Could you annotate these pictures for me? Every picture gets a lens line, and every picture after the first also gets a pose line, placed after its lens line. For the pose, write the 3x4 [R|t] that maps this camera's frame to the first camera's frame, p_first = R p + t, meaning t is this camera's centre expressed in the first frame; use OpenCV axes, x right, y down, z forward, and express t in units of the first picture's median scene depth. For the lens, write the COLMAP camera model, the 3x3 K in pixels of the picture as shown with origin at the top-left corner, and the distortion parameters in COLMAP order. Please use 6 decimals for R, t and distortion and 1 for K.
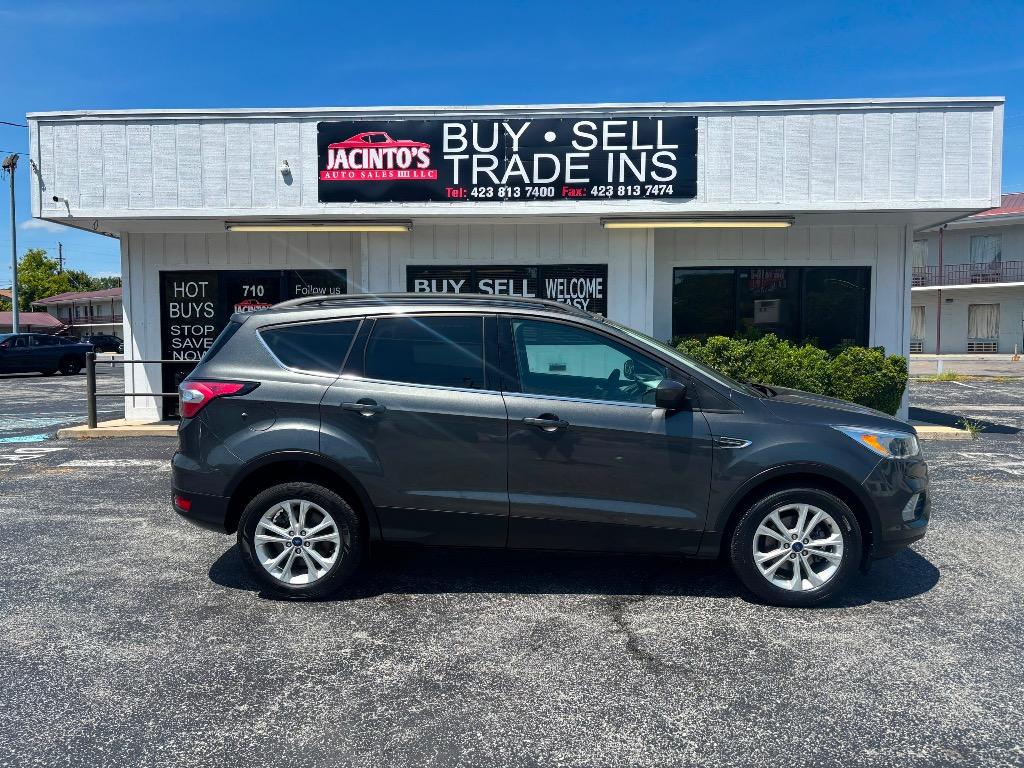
lens RADIAL K [[782.1, 0, 507.5], [0, 782.1, 383.8], [0, 0, 1]] dist [0.041206, -0.047230]
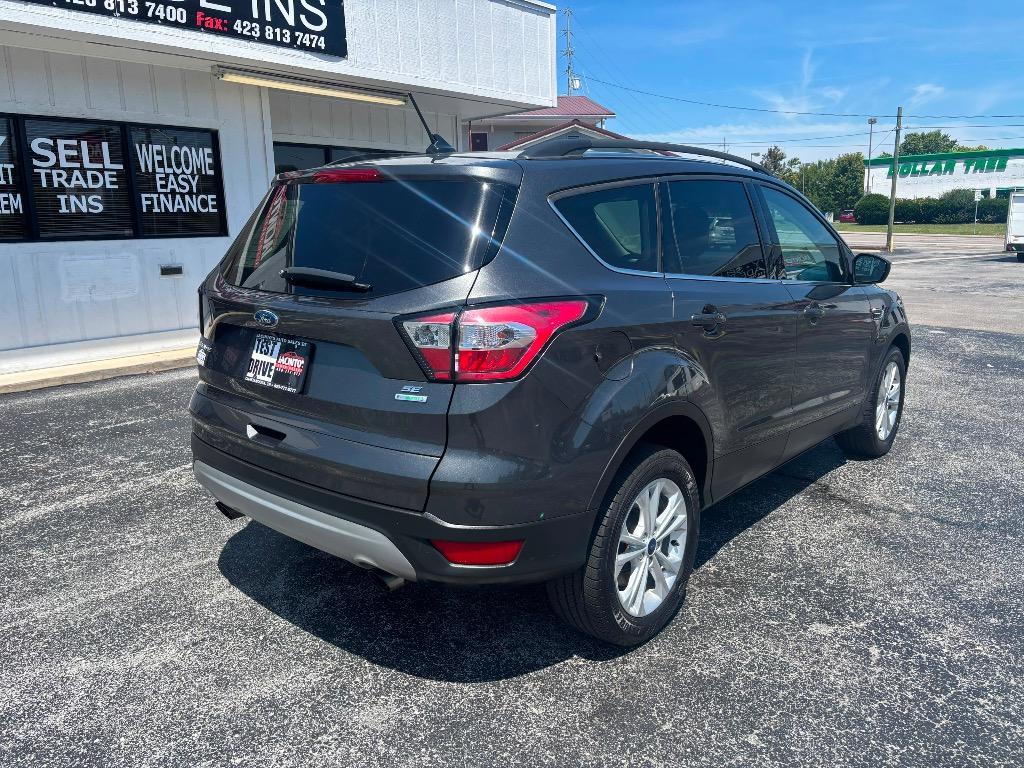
lens RADIAL K [[782.1, 0, 514.1], [0, 782.1, 369.5], [0, 0, 1]] dist [0.041206, -0.047230]
pose [[0.609650, -0.154775, 0.777414, -0.360667], [0.067917, 0.987345, 0.143310, -0.014387], [-0.789756, -0.034569, 0.612446, 0.325077]]
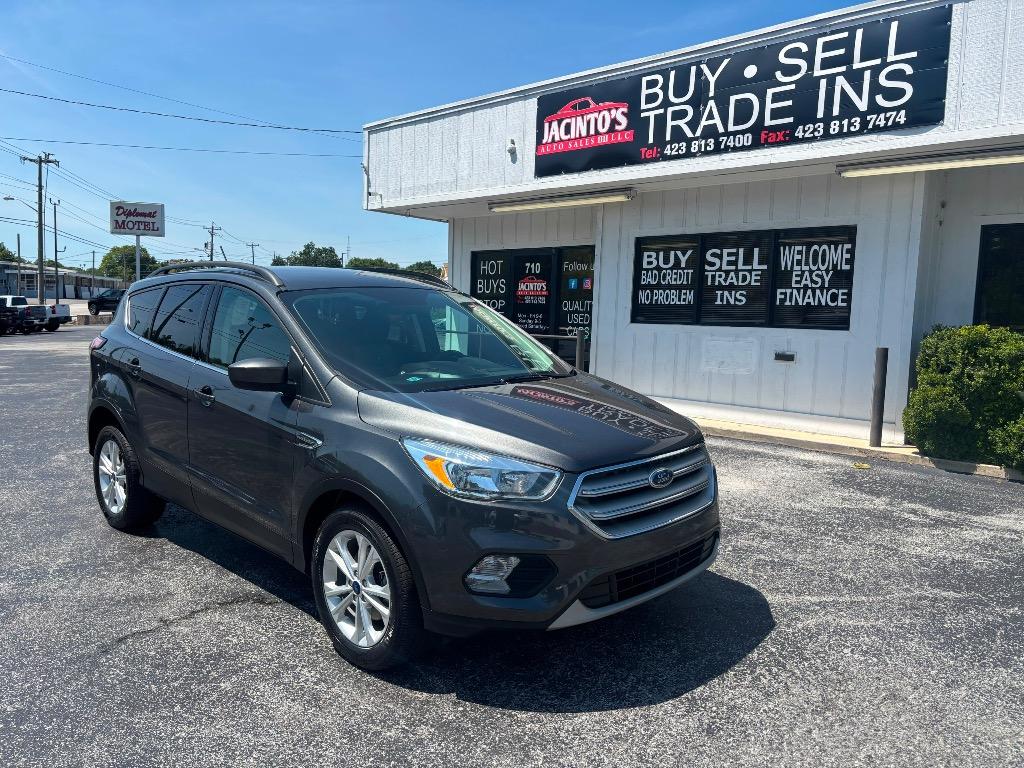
lens RADIAL K [[782.1, 0, 519.0], [0, 782.1, 376.1], [0, 0, 1]] dist [0.041206, -0.047230]
pose [[0.753296, 0.080318, -0.652759, 0.430540], [-0.069162, 0.996686, 0.042822, -0.018566], [0.654035, 0.012888, 0.756354, 0.230287]]
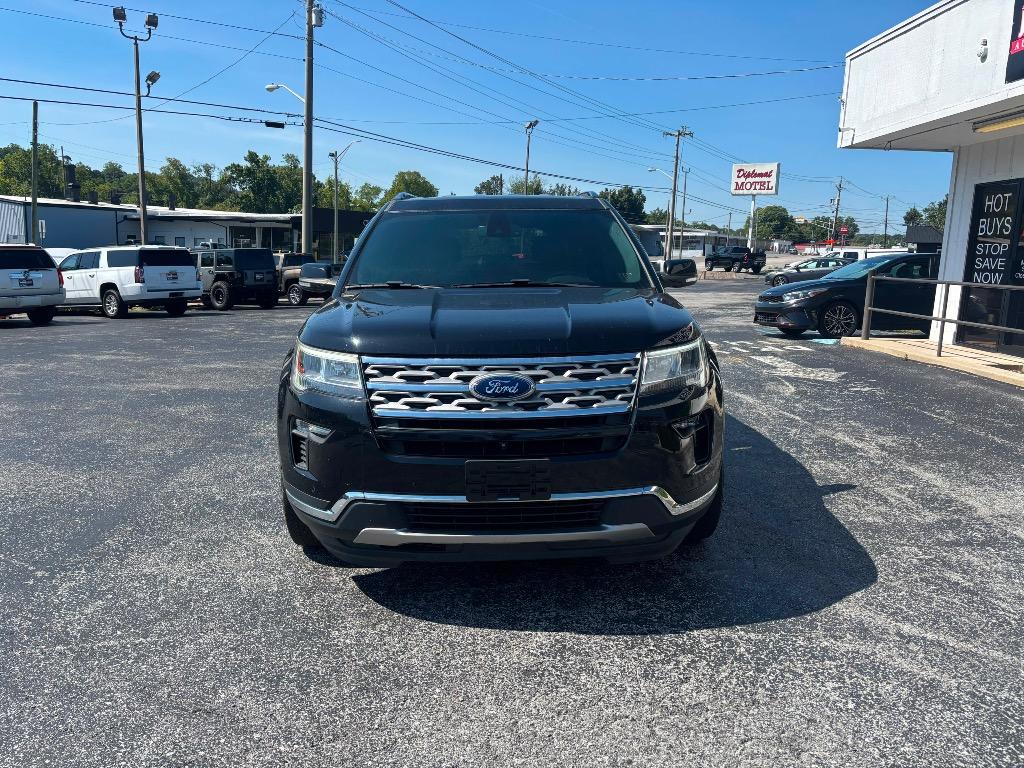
lens RADIAL K [[782.1, 0, 504.0], [0, 782.1, 369.1], [0, 0, 1]] dist [0.041206, -0.047230]
pose [[0.067546, 0.154572, -0.985670, 0.560139], [-0.083009, 0.985372, 0.148837, -0.025250], [0.994257, 0.071766, 0.079389, 0.463668]]
